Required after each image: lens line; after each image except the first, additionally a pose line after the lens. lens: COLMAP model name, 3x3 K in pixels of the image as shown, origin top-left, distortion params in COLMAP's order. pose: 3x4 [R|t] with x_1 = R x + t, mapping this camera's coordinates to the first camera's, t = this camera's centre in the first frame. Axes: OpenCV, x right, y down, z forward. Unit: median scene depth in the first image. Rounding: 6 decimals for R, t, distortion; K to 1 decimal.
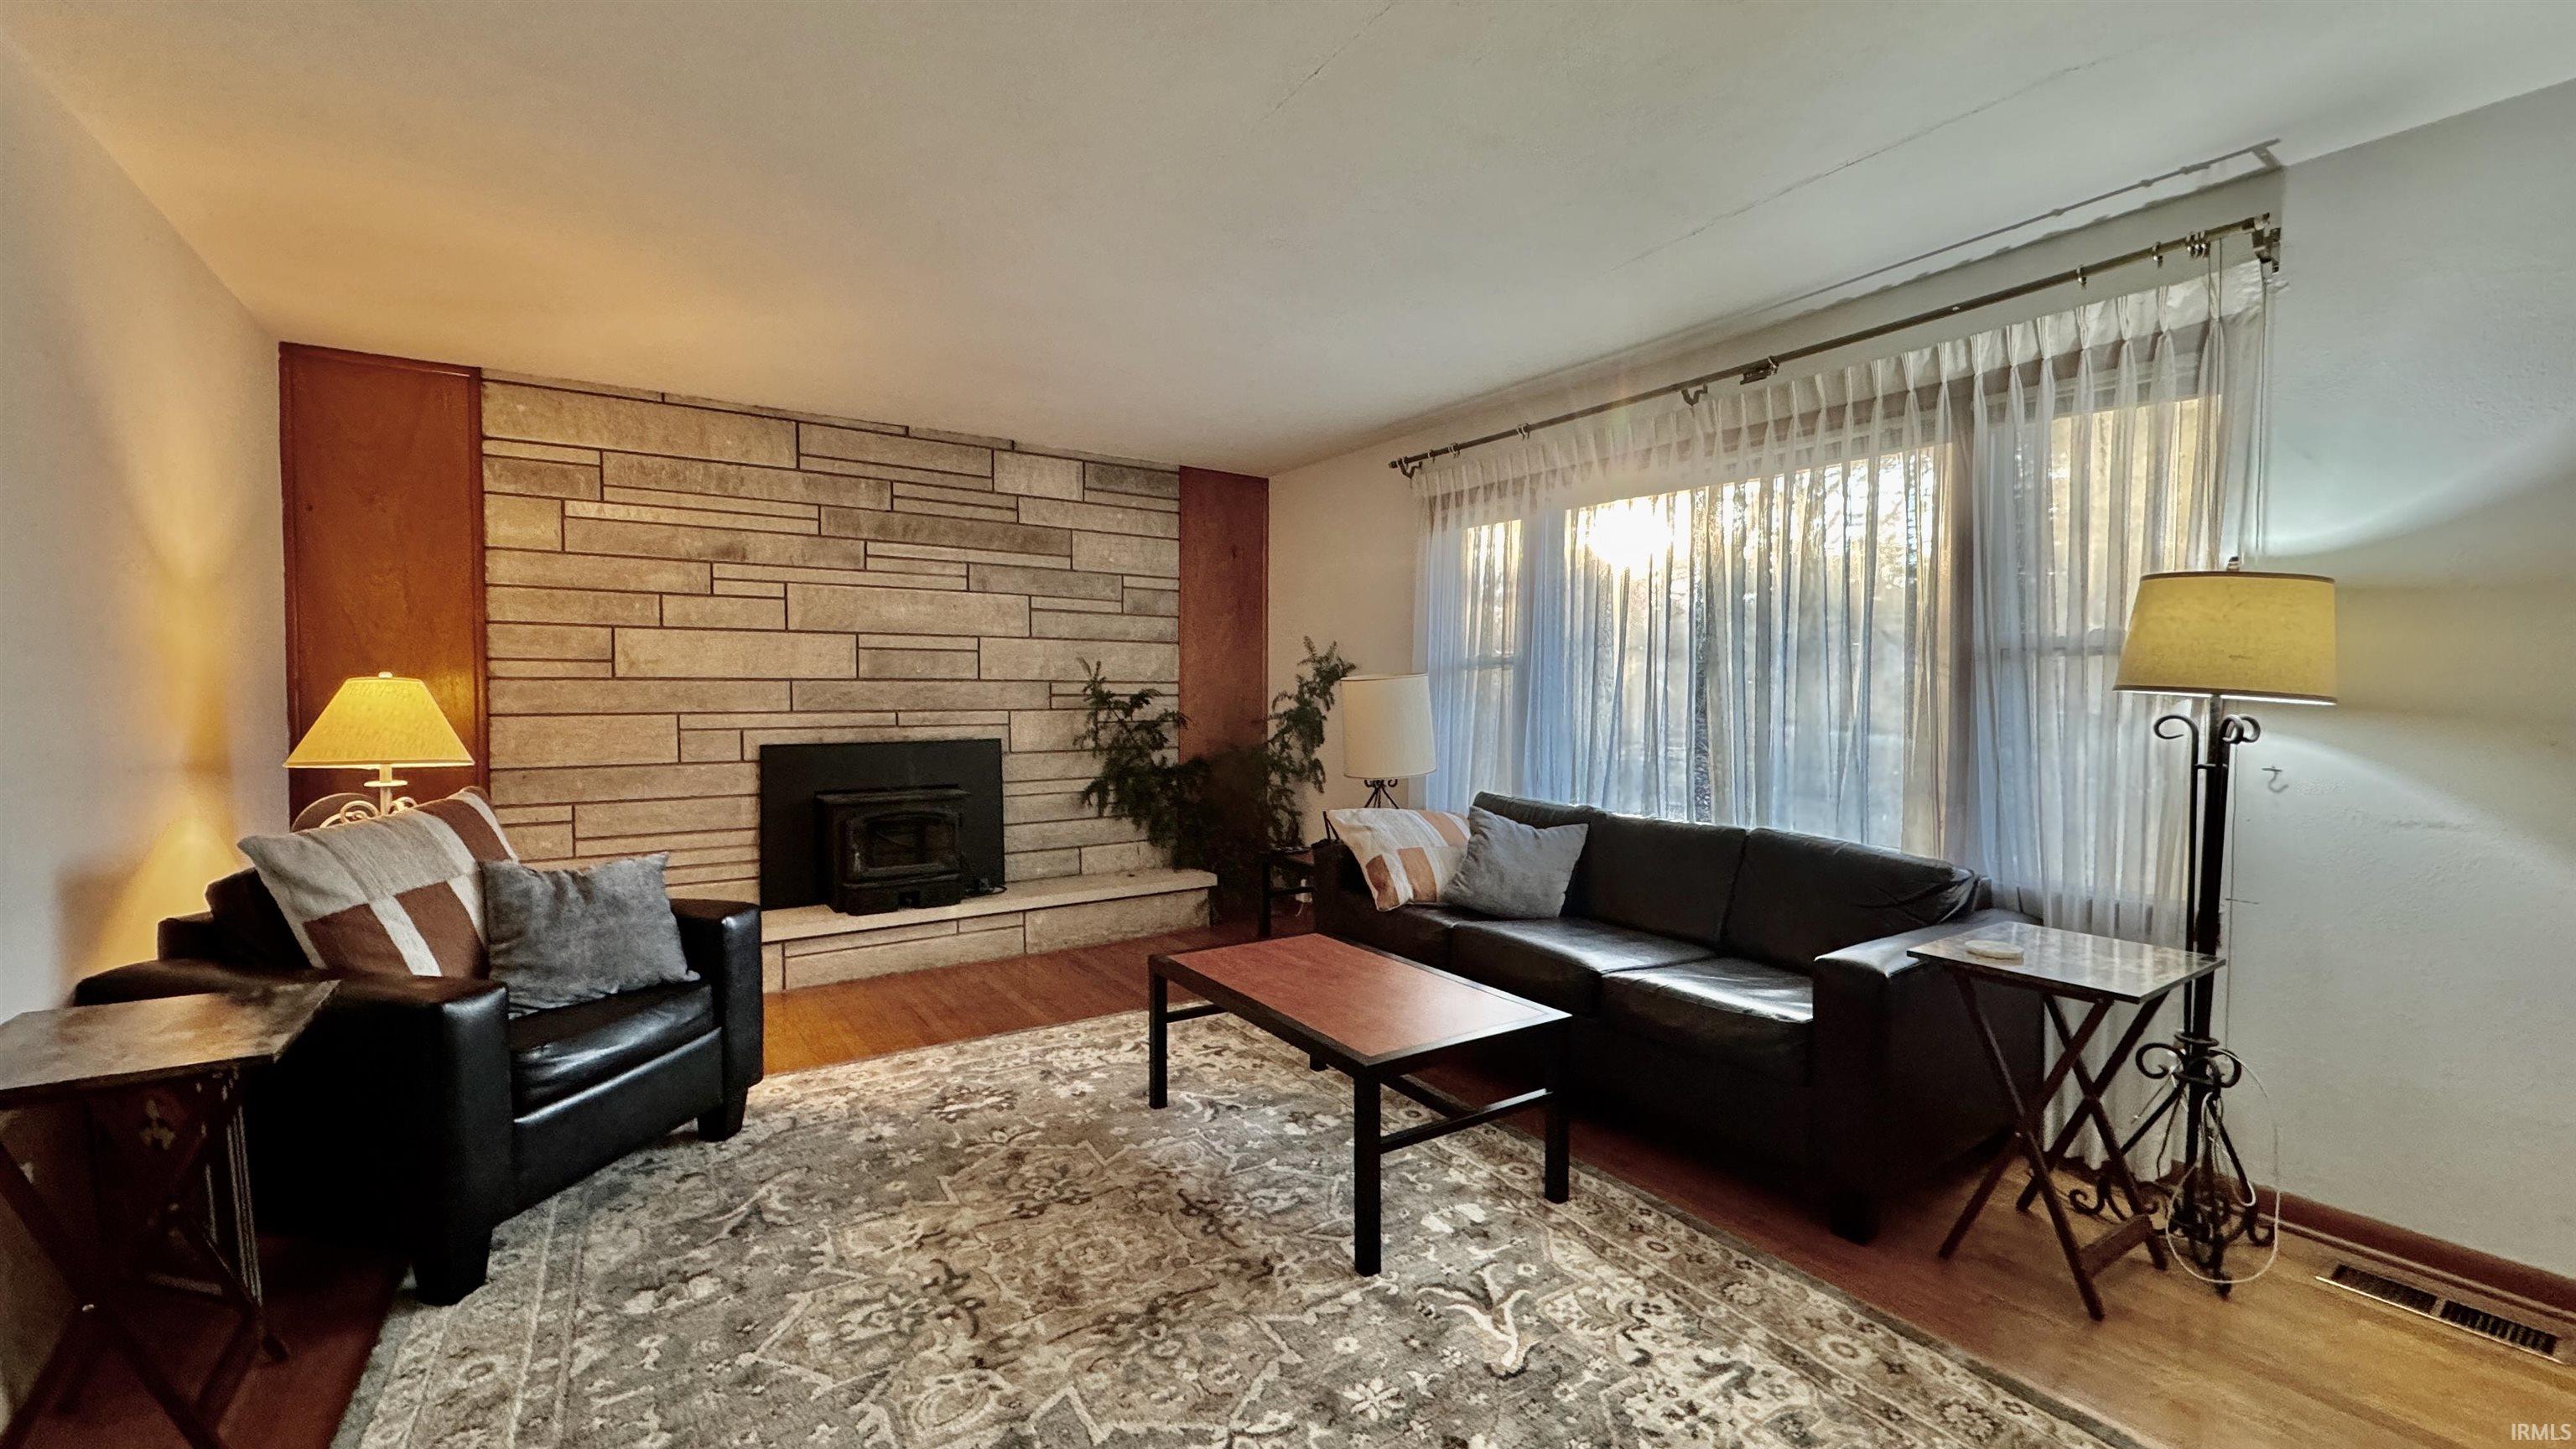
lens RADIAL K [[1026.6, 0, 1290.2], [0, 1026.6, 720.4], [0, 0, 1]] dist [-0.002493, 0.000520]
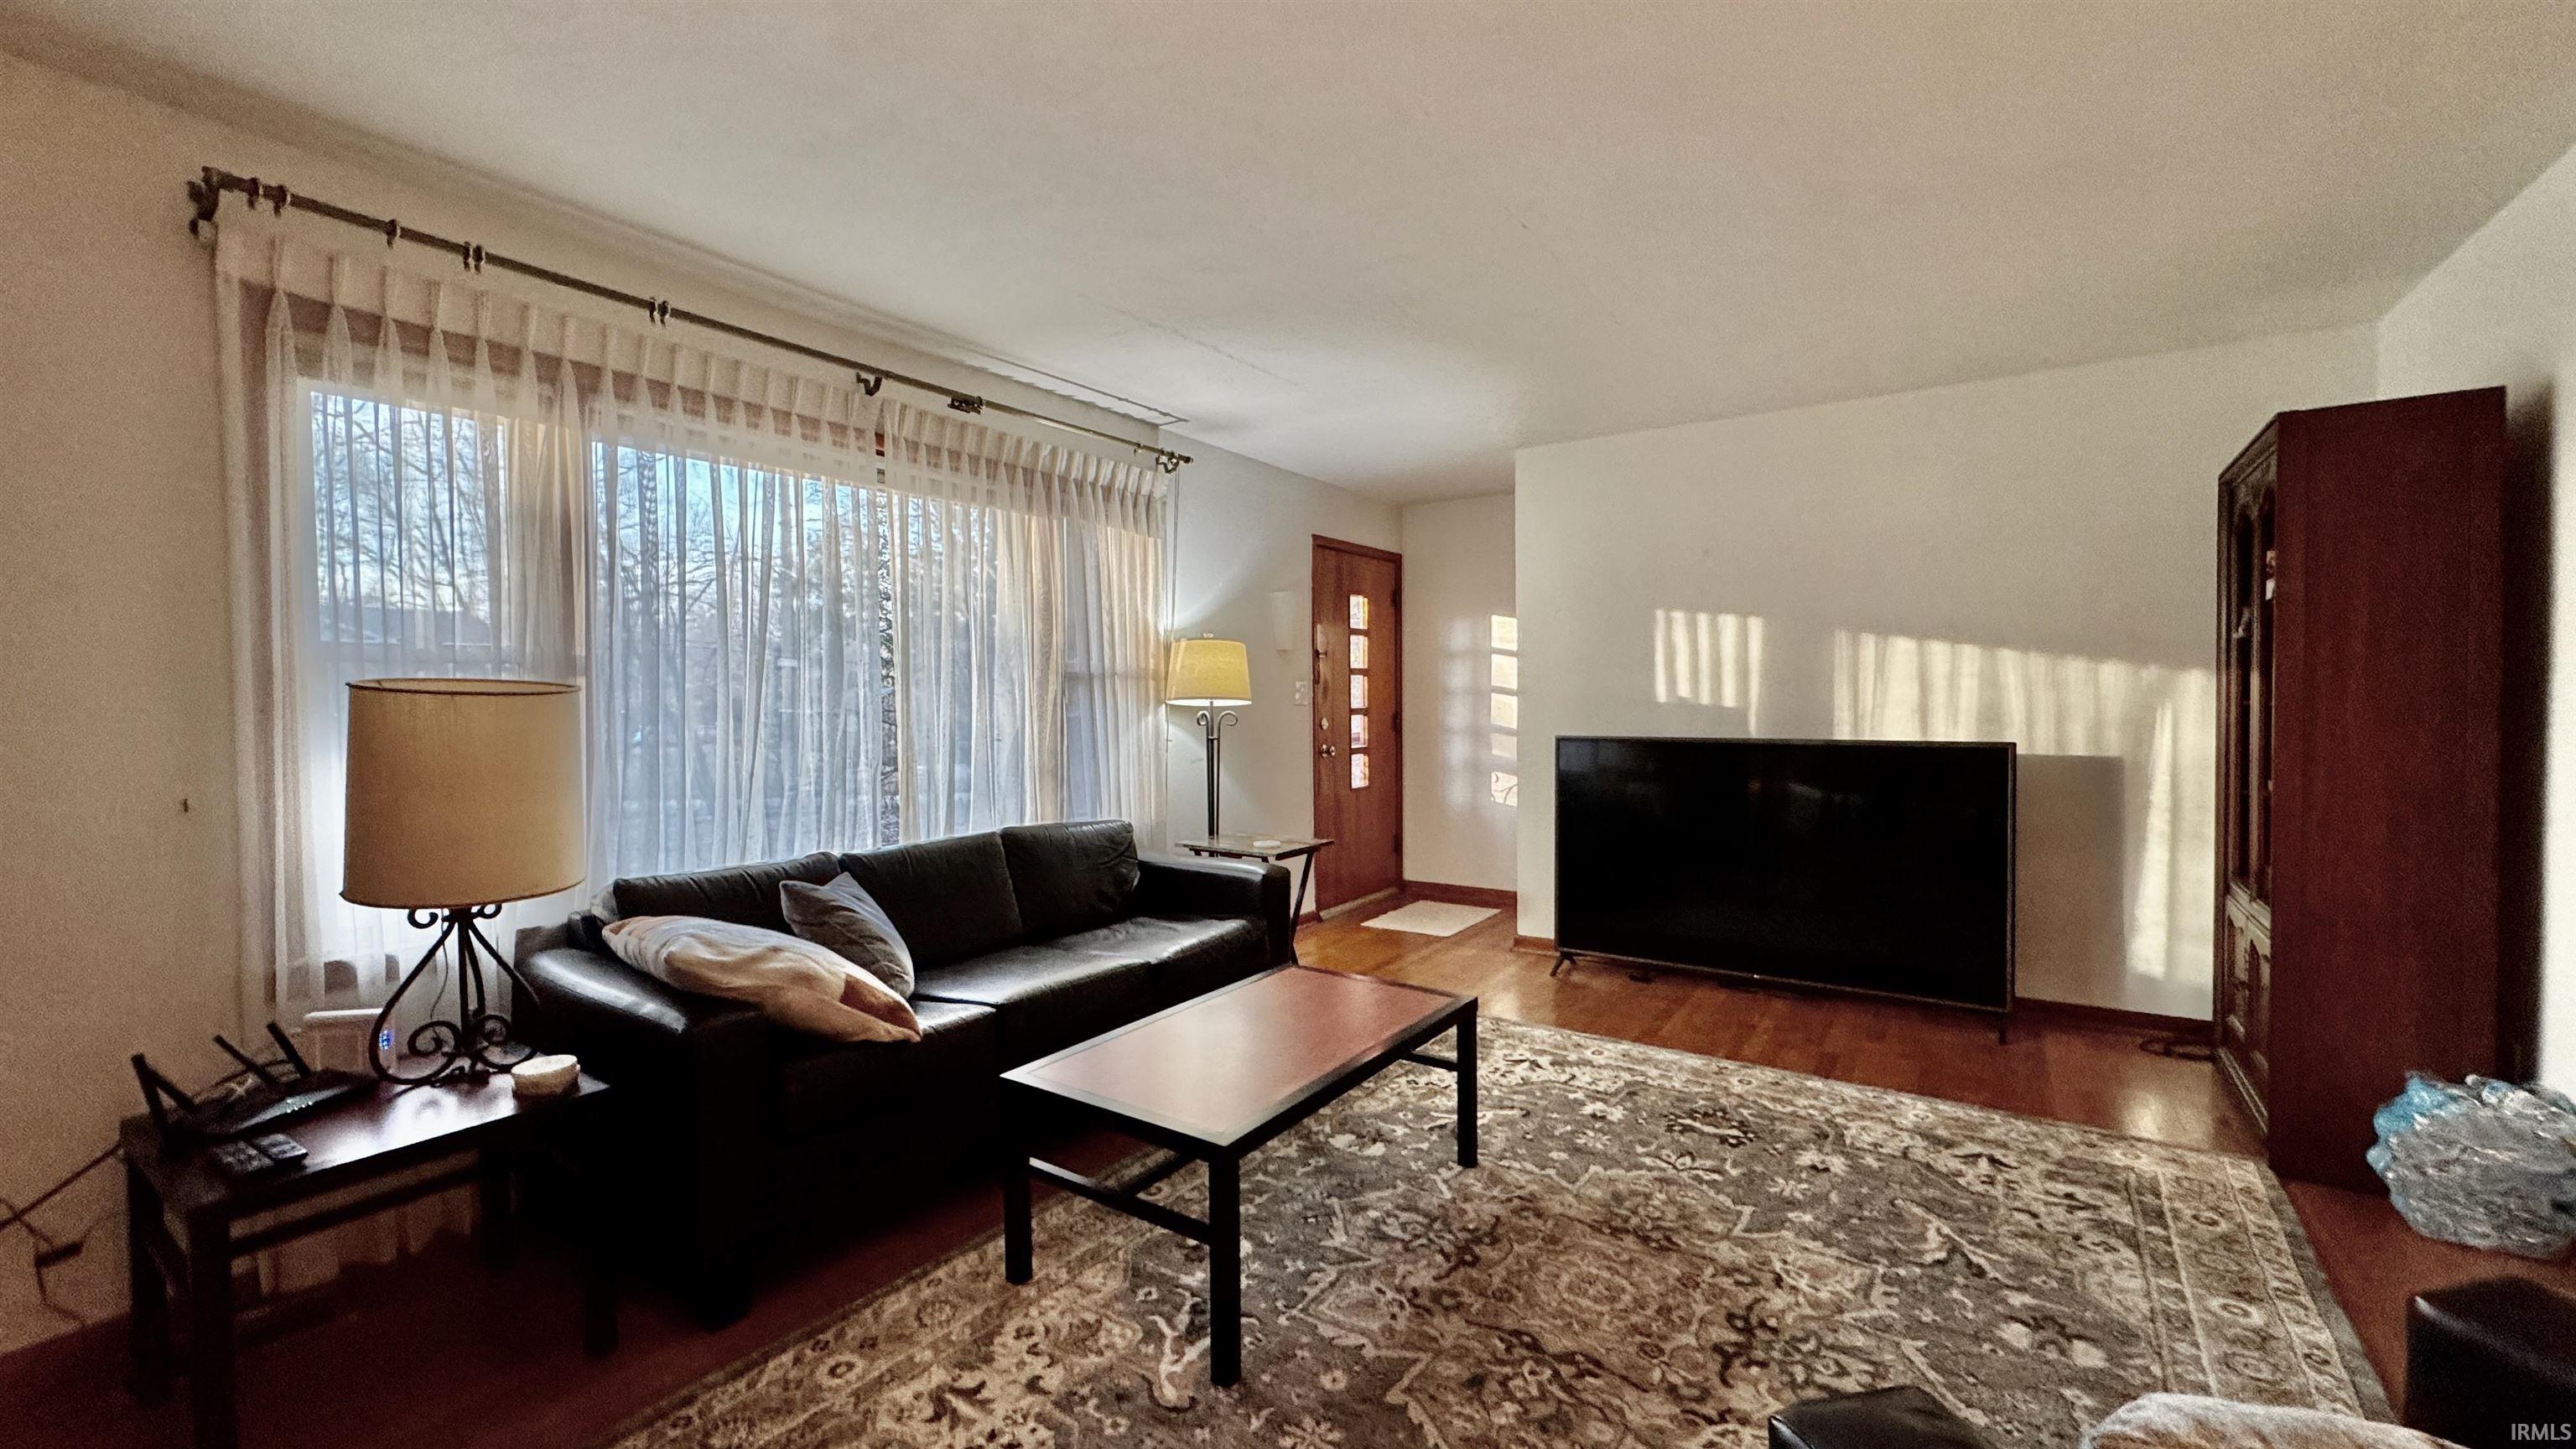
lens RADIAL K [[1026.6, 0, 1290.2], [0, 1026.6, 720.4], [0, 0, 1]] dist [-0.002493, 0.000520]
pose [[-0.382169, -0.025190, 0.923749, -0.922335], [0.033188, 0.998609, 0.040961, -0.061995], [-0.923496, 0.046312, -0.380802, 1.541900]]
